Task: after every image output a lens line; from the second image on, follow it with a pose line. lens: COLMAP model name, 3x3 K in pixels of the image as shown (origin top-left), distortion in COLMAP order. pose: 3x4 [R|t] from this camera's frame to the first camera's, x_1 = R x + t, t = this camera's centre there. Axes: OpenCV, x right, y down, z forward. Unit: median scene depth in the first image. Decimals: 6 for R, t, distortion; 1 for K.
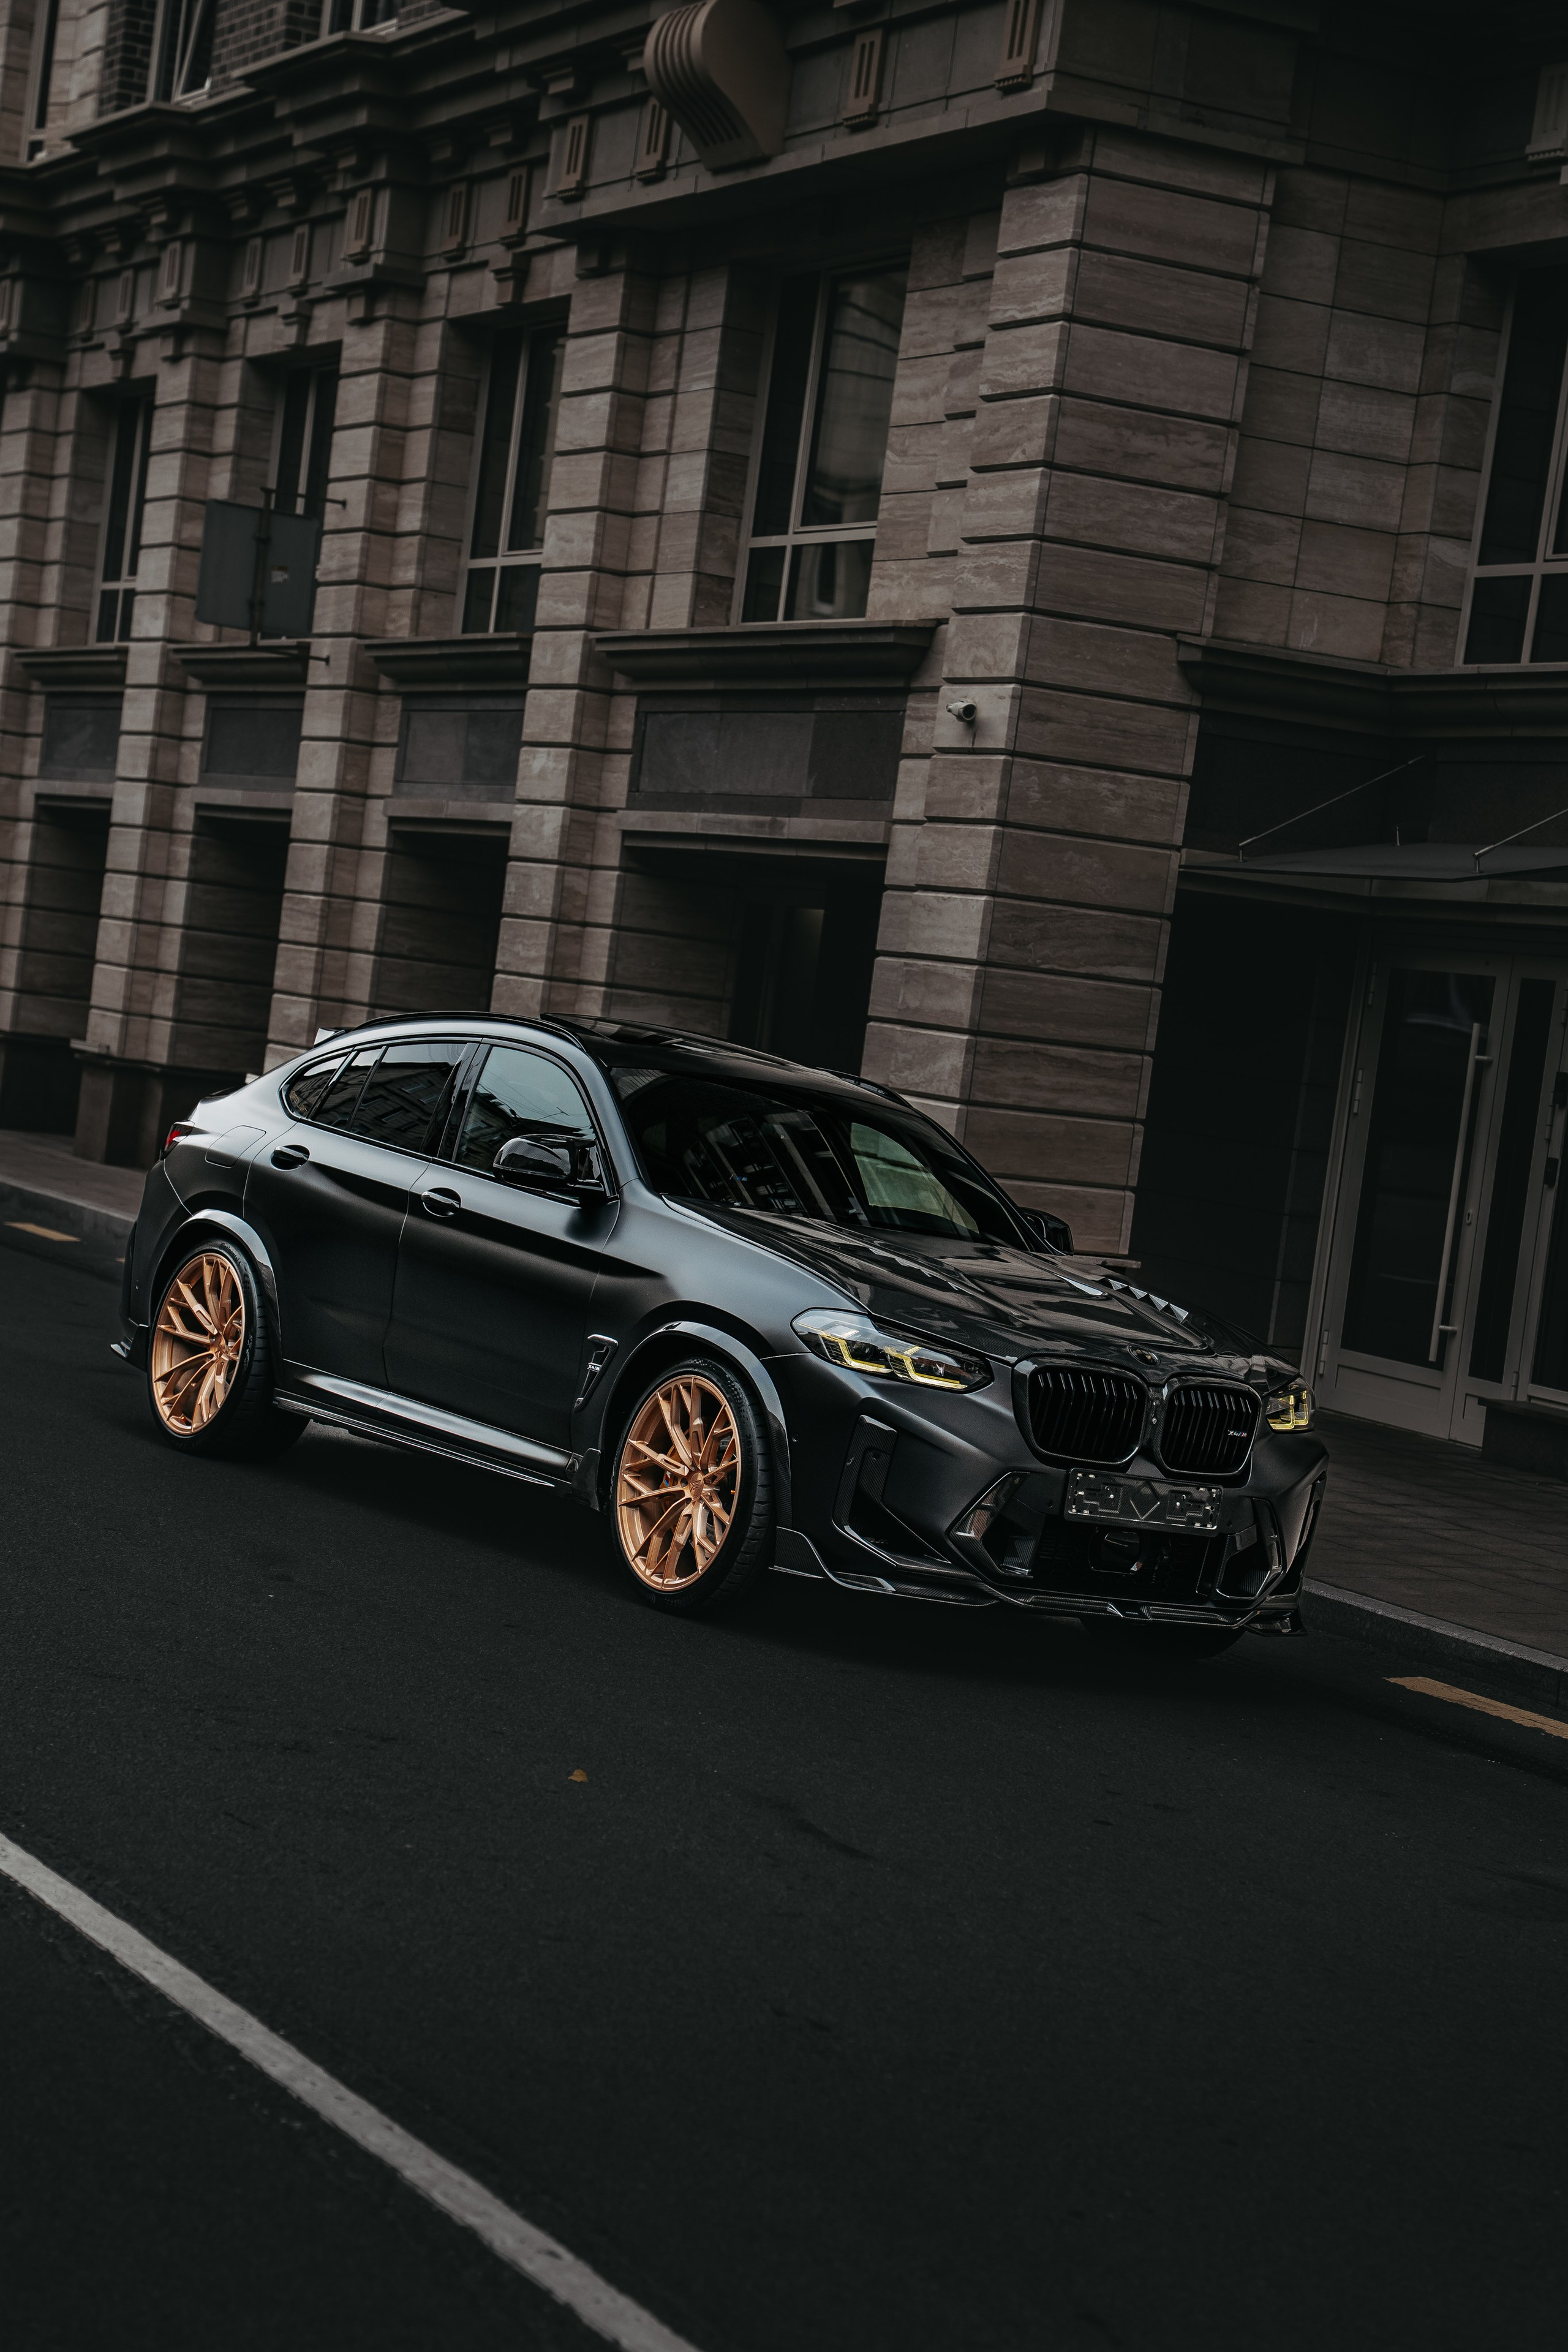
lens RADIAL K [[4442.6, 0, 784.0], [0, 4442.6, 1176.0], [0, 0, 1]] dist [0.620791, -3.659365]
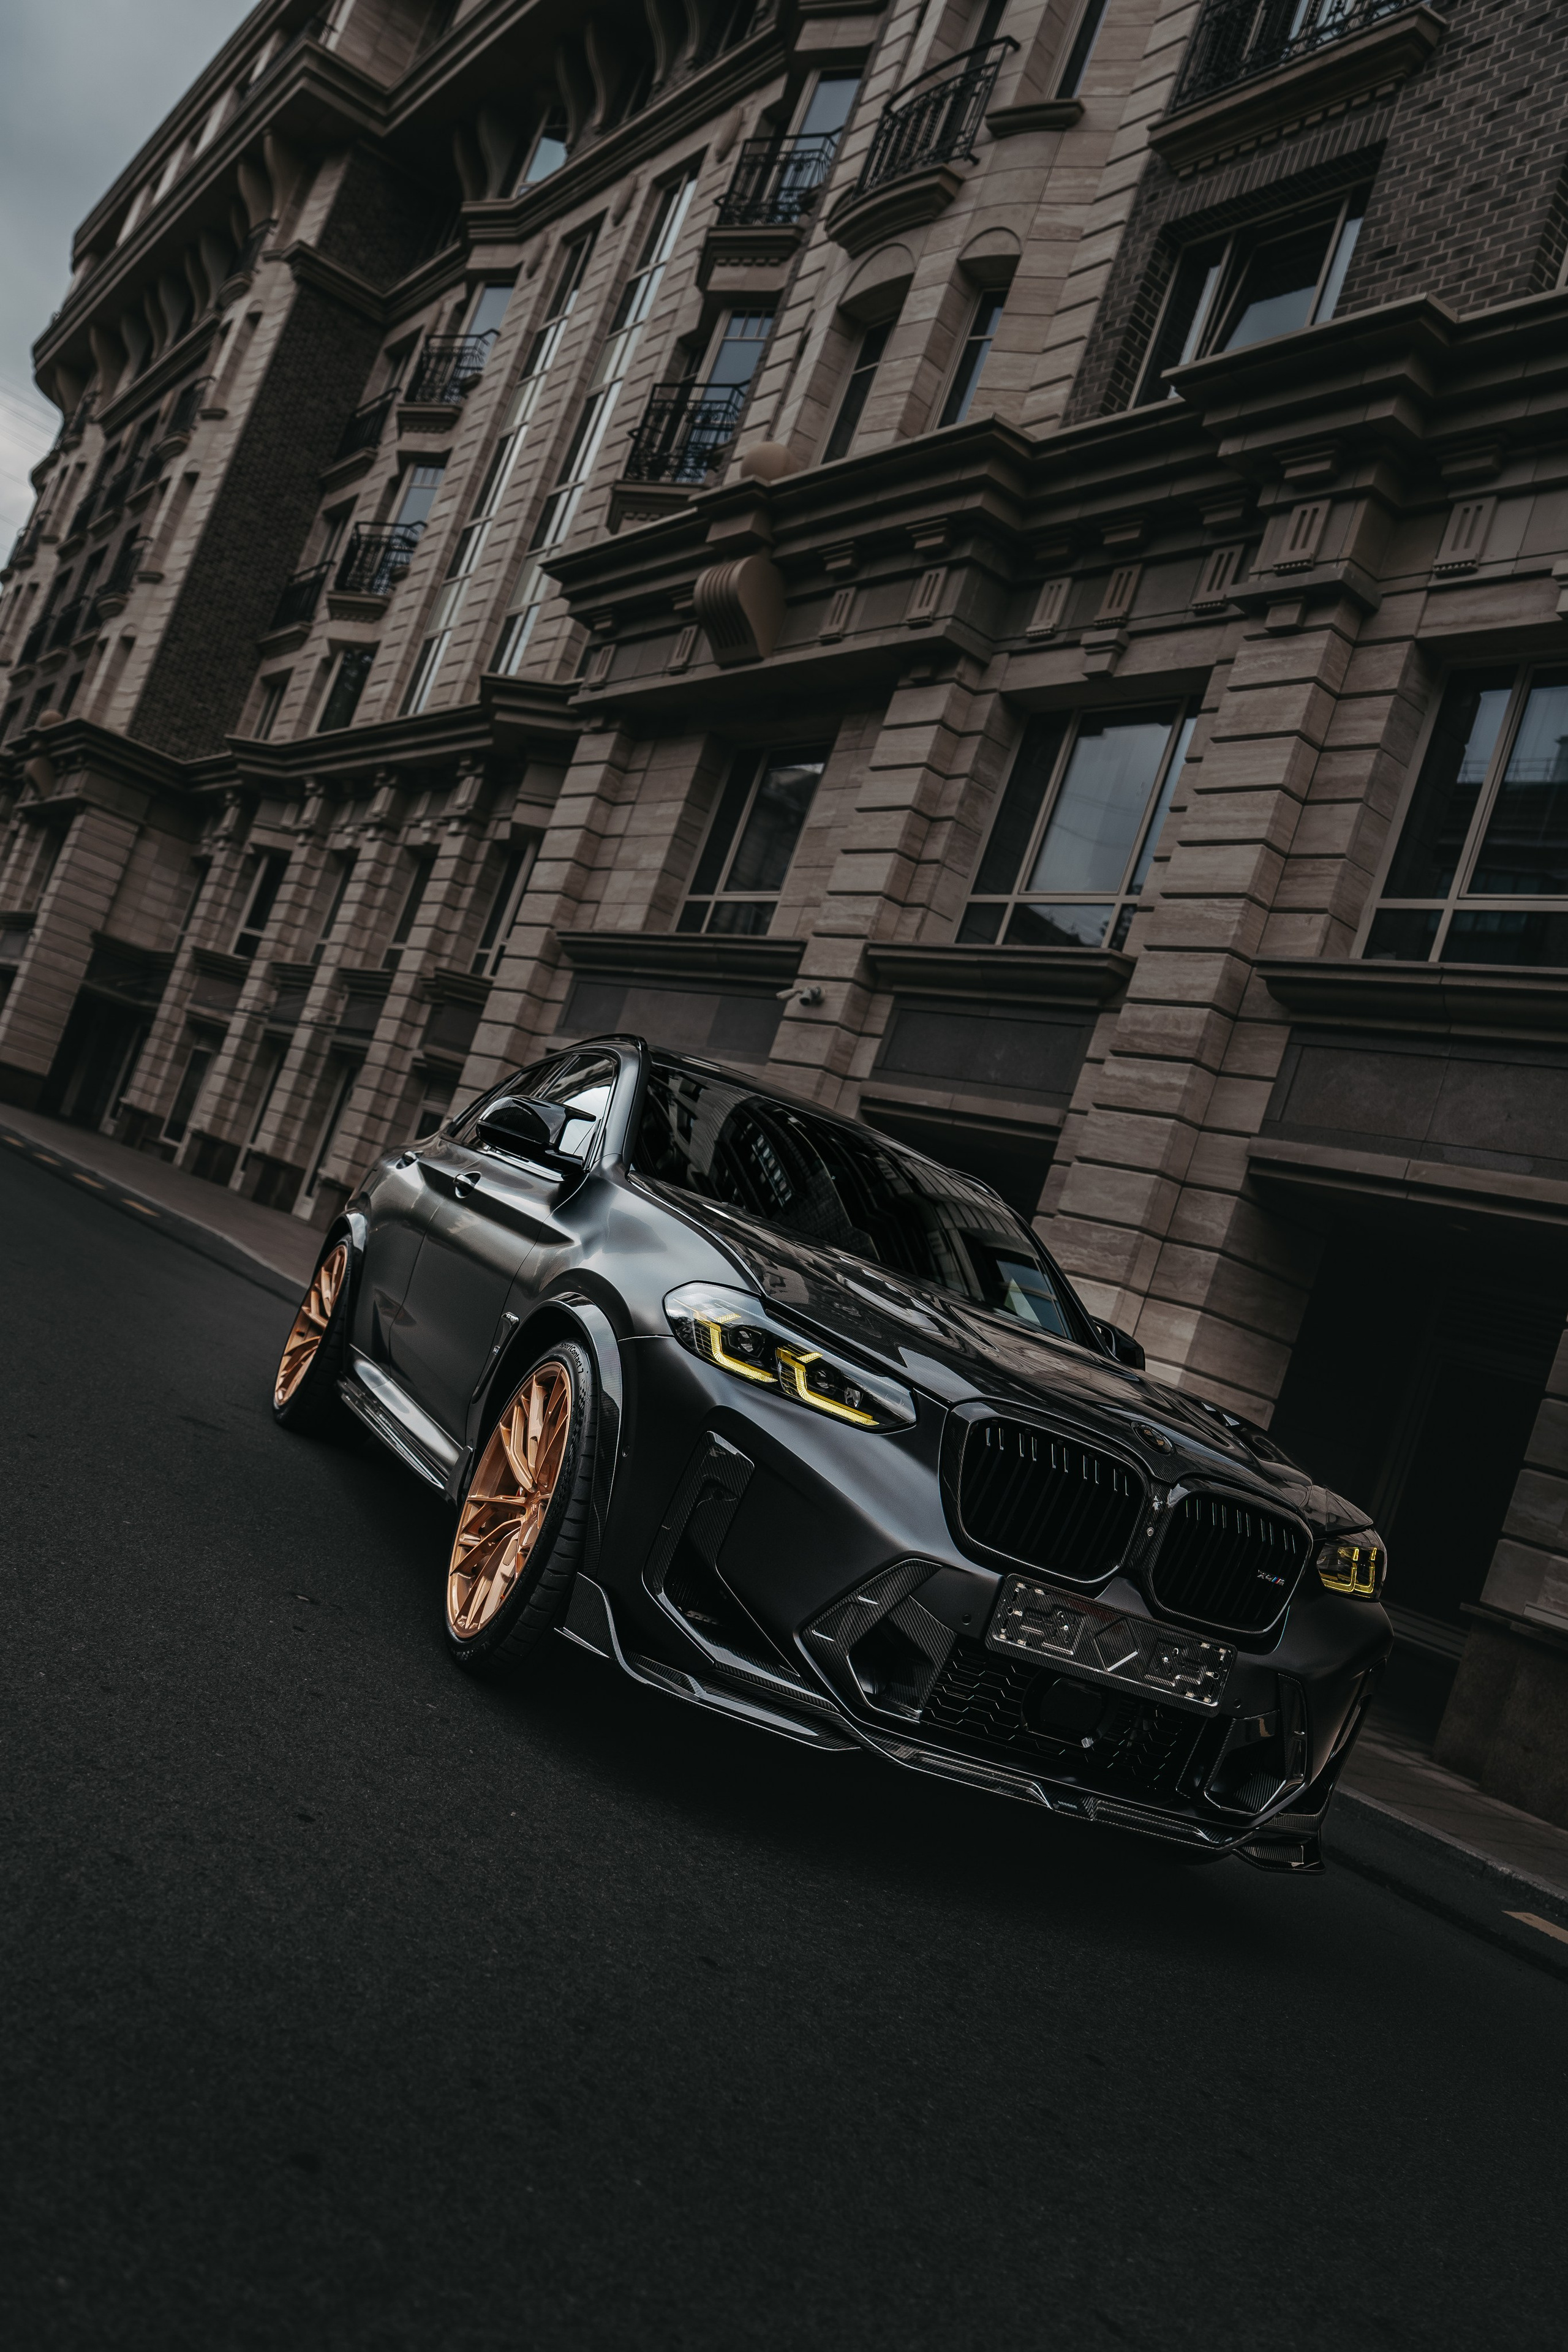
lens RADIAL K [[1899.9, 0, 784.0], [0, 1899.9, 1176.0], [0, 0, 1]] dist [-0.014883, -0.170744]
pose [[0.964528, 0.158202, -0.211326, 0.050758], [-0.189305, 0.972450, -0.136029, 0.032276], [0.183984, 0.171209, 0.967904, 0.433803]]
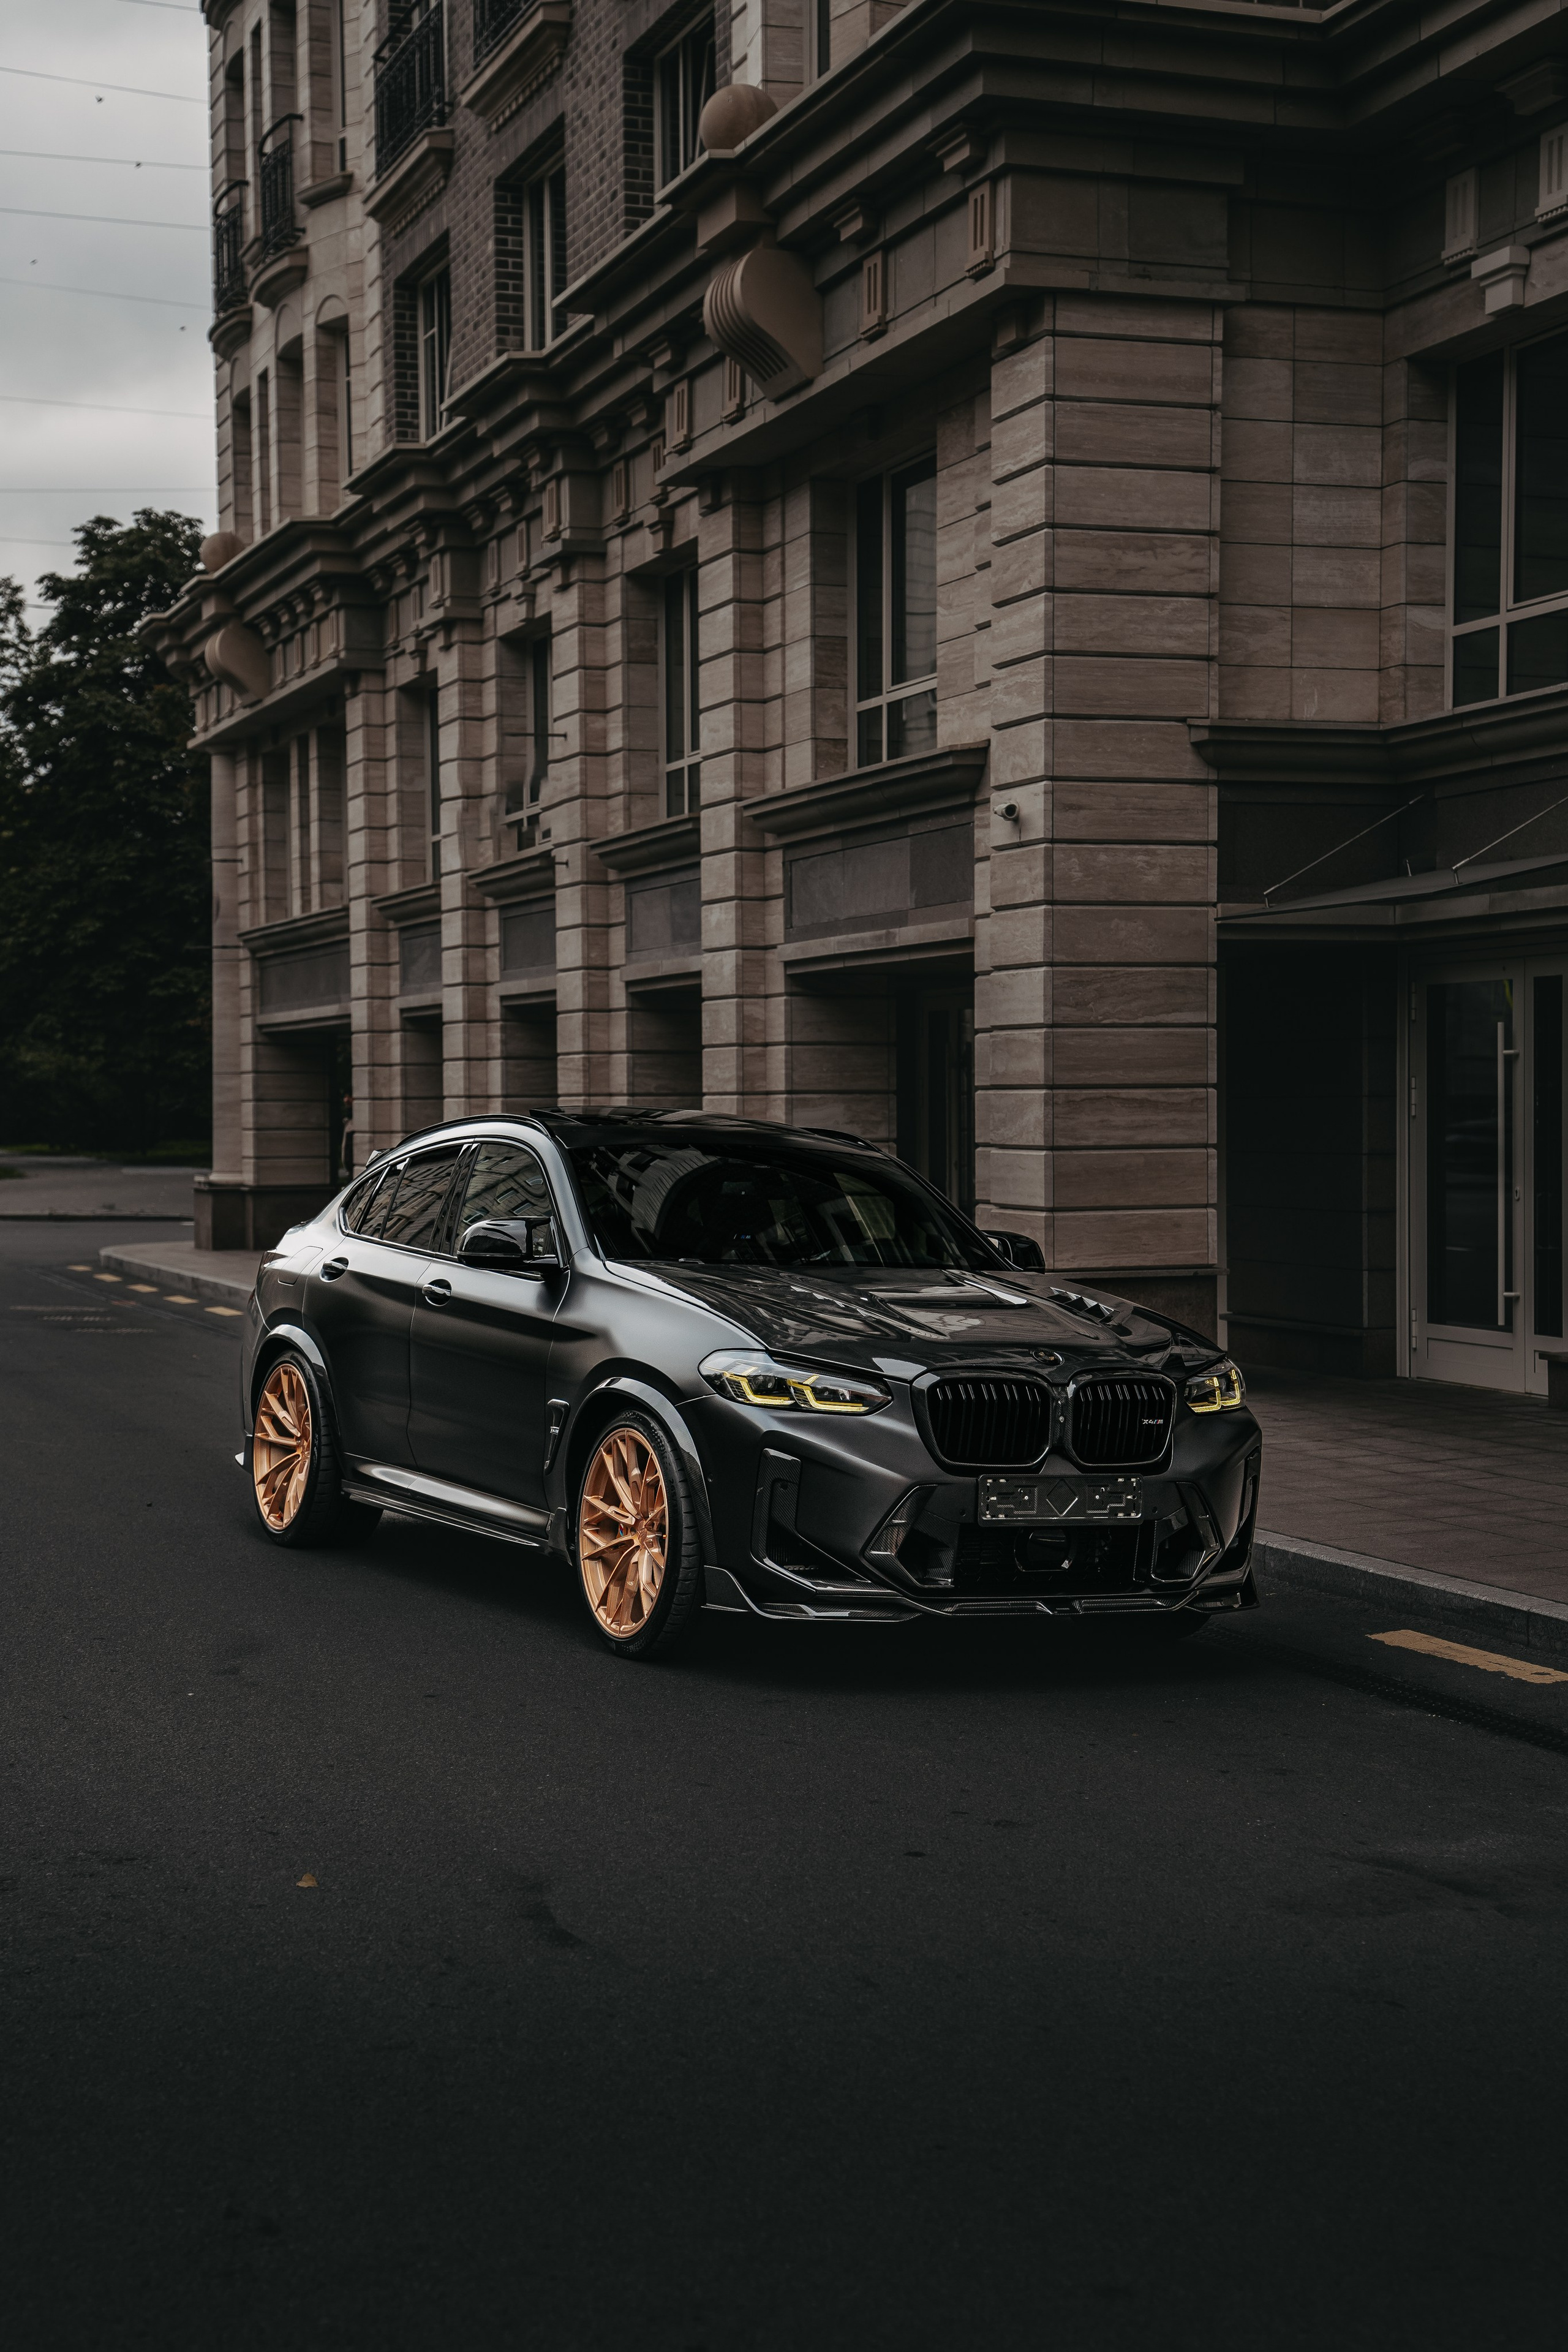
lens RADIAL K [[3335.4, 0, 784.0], [0, 3335.4, 1176.0], [0, 0, 1]] dist [0.301694, -0.850250]
pose [[0.984880, -0.126801, -0.118035, 0.073361], [0.123626, 0.991751, -0.033873, 0.010905], [0.121356, 0.018769, 0.992432, 0.142166]]
